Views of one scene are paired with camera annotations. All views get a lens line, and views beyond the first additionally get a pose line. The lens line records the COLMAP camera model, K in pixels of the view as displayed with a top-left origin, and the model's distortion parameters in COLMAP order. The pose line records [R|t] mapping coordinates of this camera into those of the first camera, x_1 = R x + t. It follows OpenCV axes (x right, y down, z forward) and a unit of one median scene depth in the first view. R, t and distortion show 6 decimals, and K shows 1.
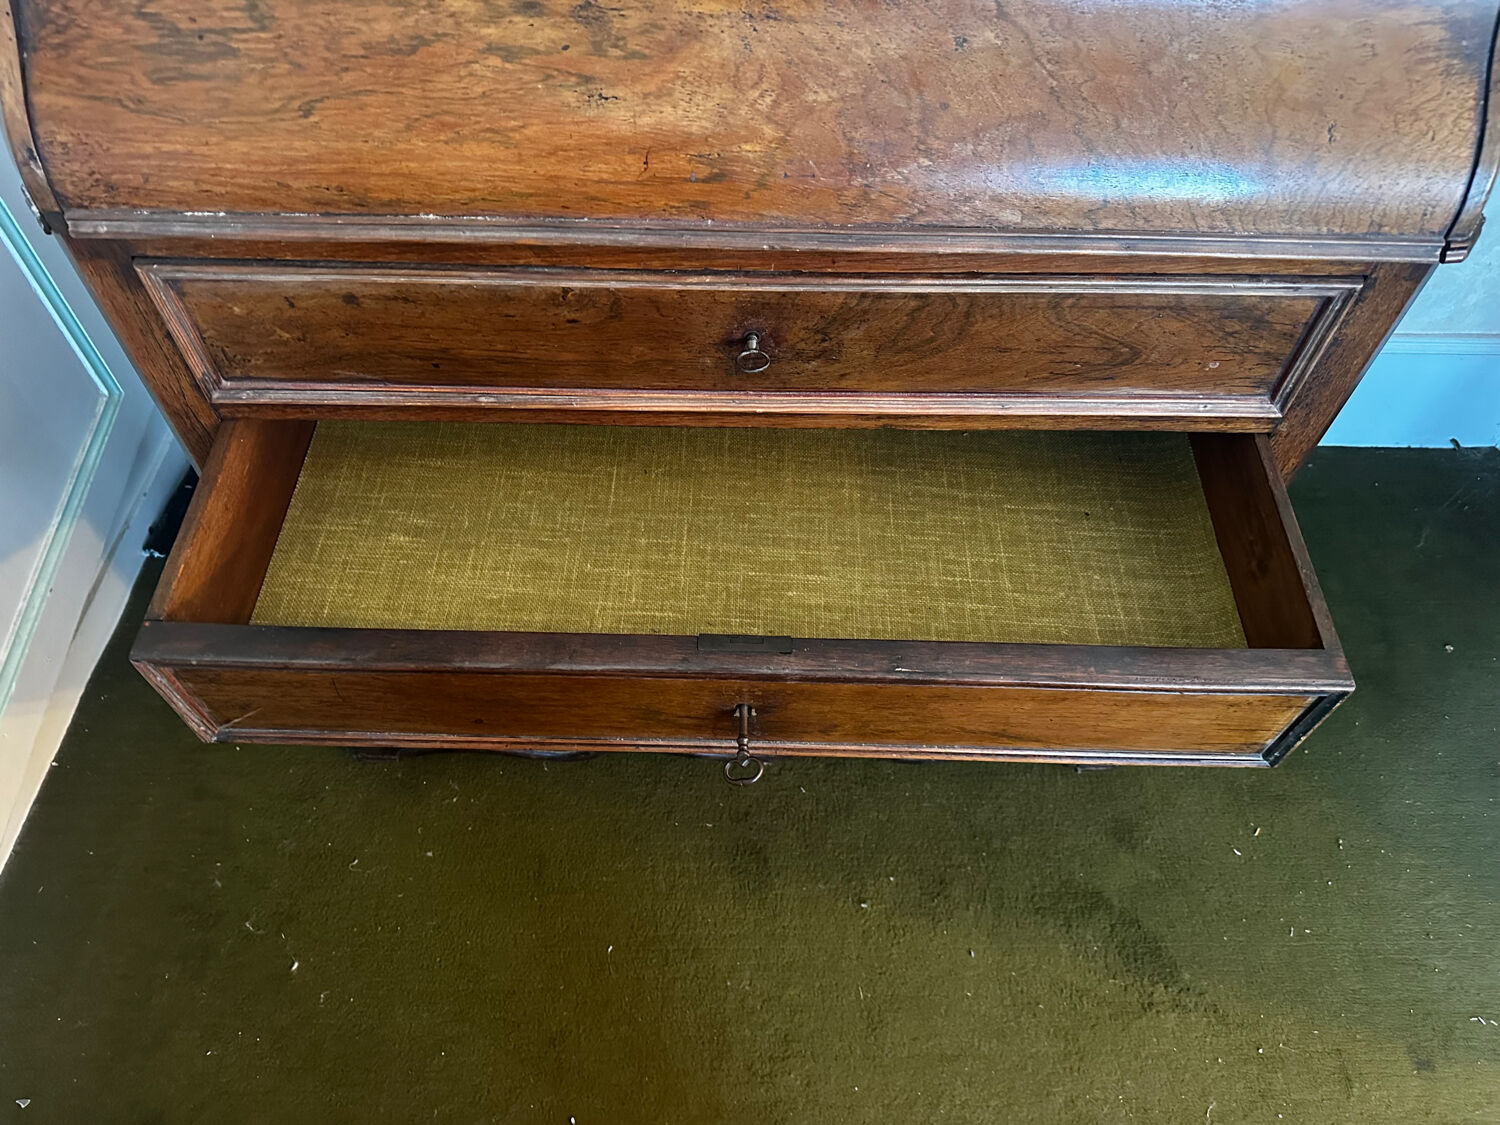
lens RADIAL K [[1058.7, 0, 749.7], [0, 1058.7, 556.4], [0, 0, 1]] dist [0.029498, -0.044744]
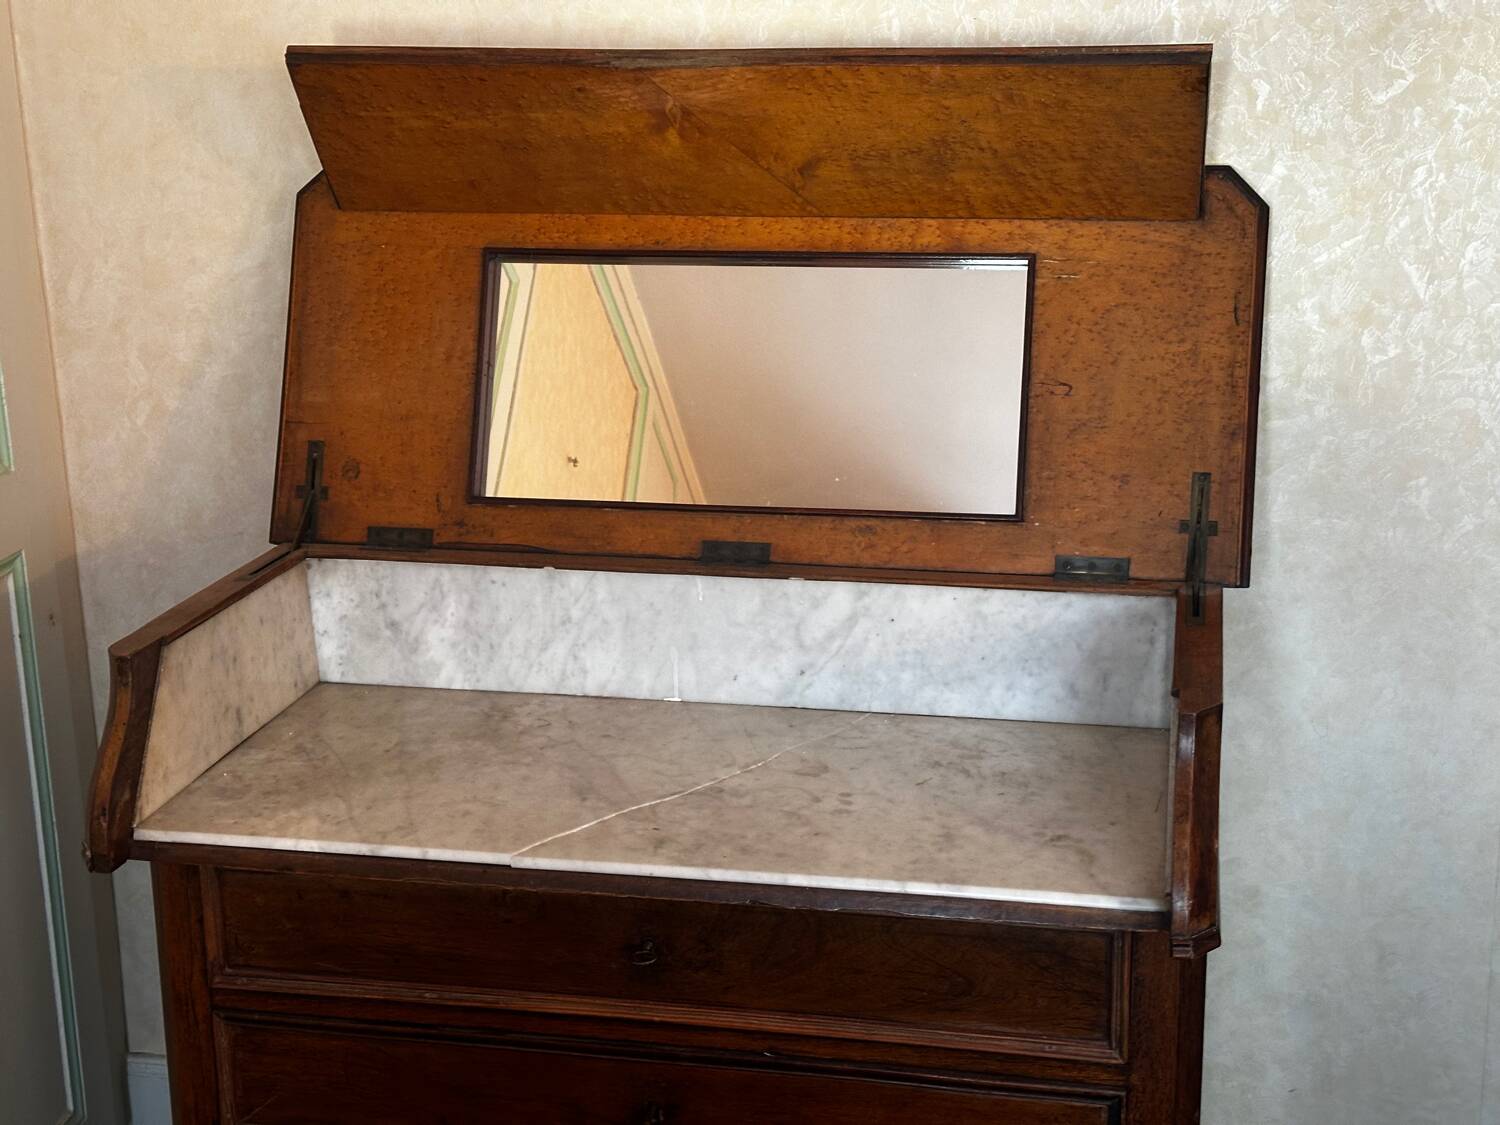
lens RADIAL K [[2085.5, 0, 768.8], [0, 2085.5, 563.9], [0, 0, 1]] dist [0.122454, 0.000000]
pose [[0.979238, 0.022653, -0.201446, 0.575786], [-0.142855, 0.782171, -0.606465, 0.836712], [0.143827, 0.622651, 0.769168, -1.032967]]
